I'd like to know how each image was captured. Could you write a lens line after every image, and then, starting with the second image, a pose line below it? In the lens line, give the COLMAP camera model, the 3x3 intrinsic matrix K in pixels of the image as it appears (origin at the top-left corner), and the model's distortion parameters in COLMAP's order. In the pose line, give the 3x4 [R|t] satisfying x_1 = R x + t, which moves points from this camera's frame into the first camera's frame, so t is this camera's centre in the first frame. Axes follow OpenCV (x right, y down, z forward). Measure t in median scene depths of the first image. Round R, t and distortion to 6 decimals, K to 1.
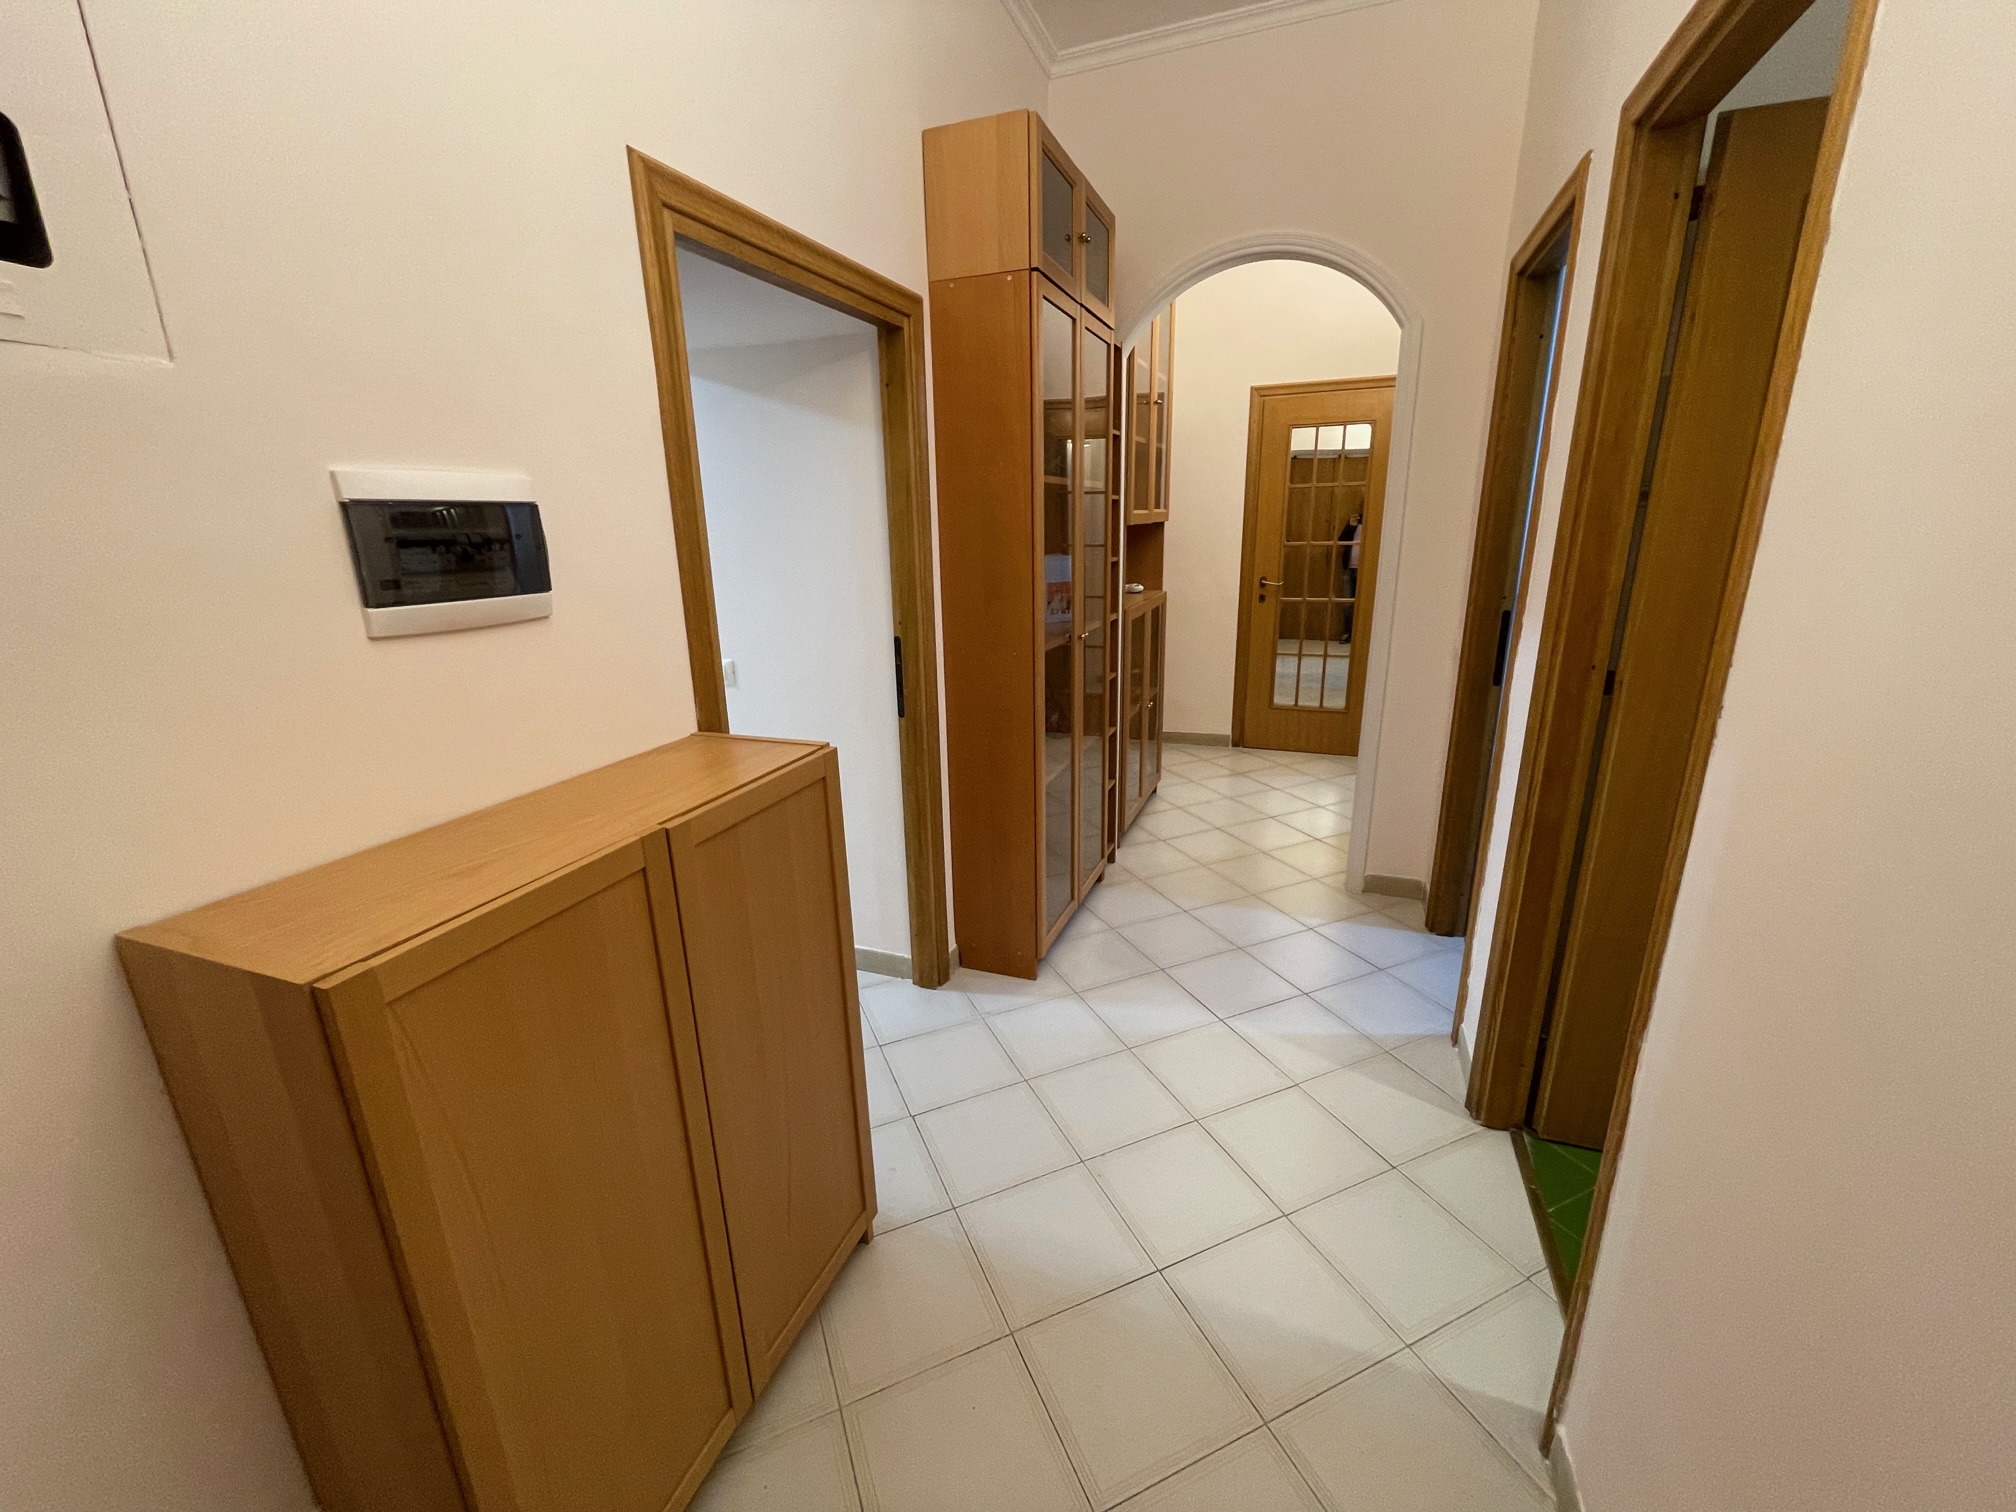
lens RADIAL K [[822.4, 0, 1011.2], [0, 822.4, 754.3], [0, 0, 1]] dist [-0.000457, -0.000034]
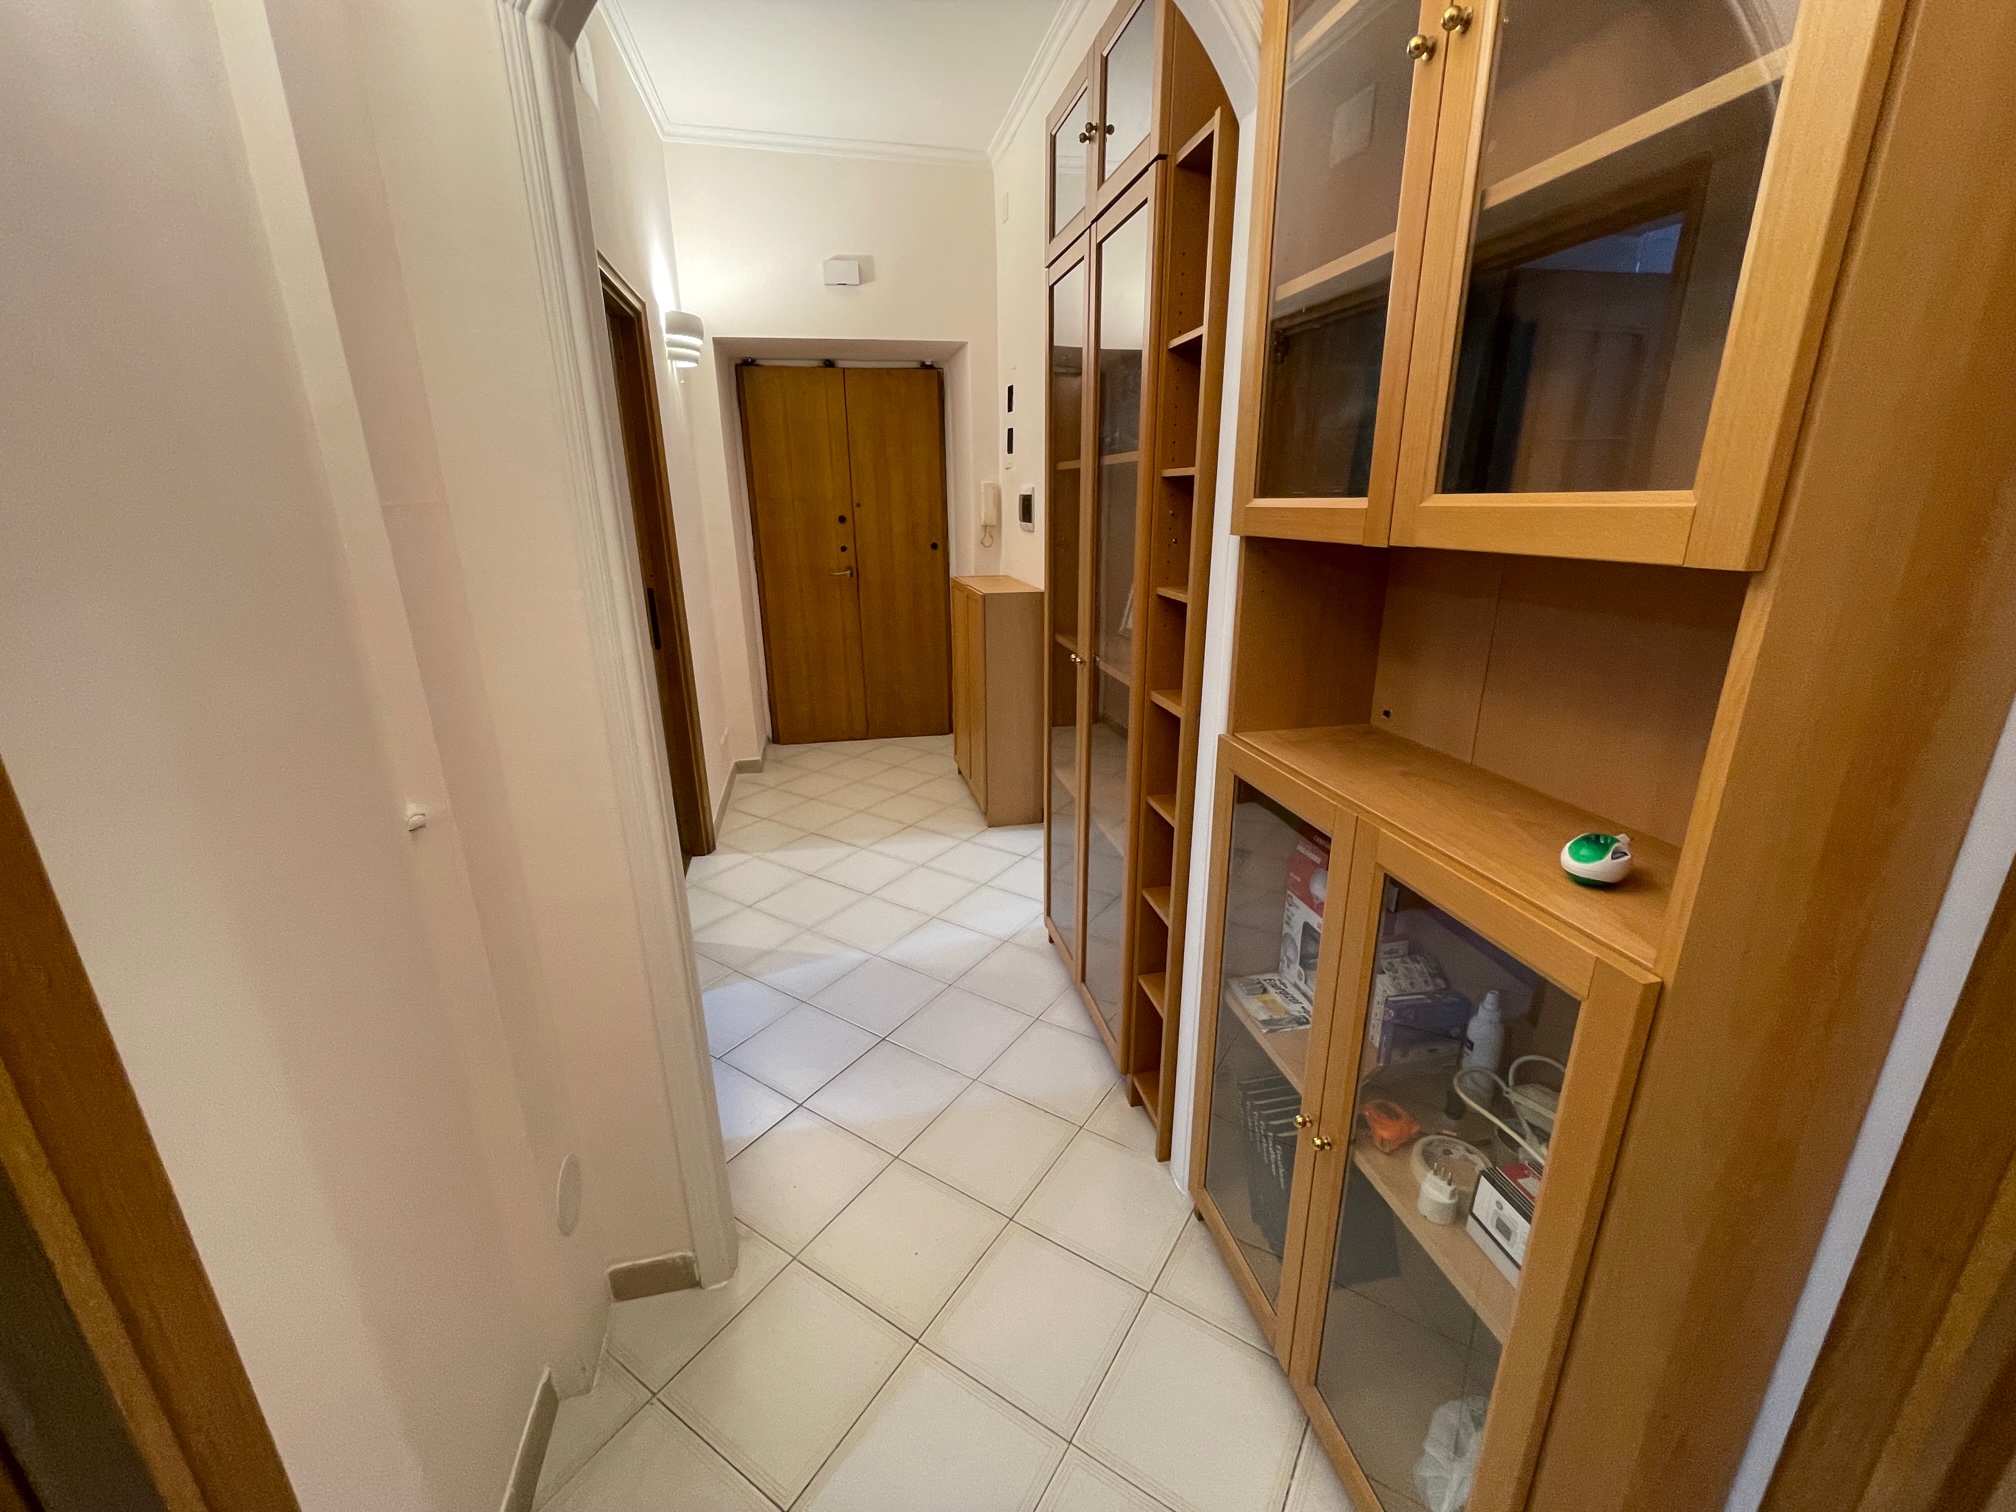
lens RADIAL K [[822.4, 0, 1009.4], [0, 822.4, 756.3], [0, 0, 1]] dist [-0.000457, -0.000034]
pose [[-0.833841, 0.185006, -0.520078, 0.887457], [-0.135338, 0.844889, 0.517538, -0.717956], [0.535156, 0.501931, -0.679466, 2.395505]]
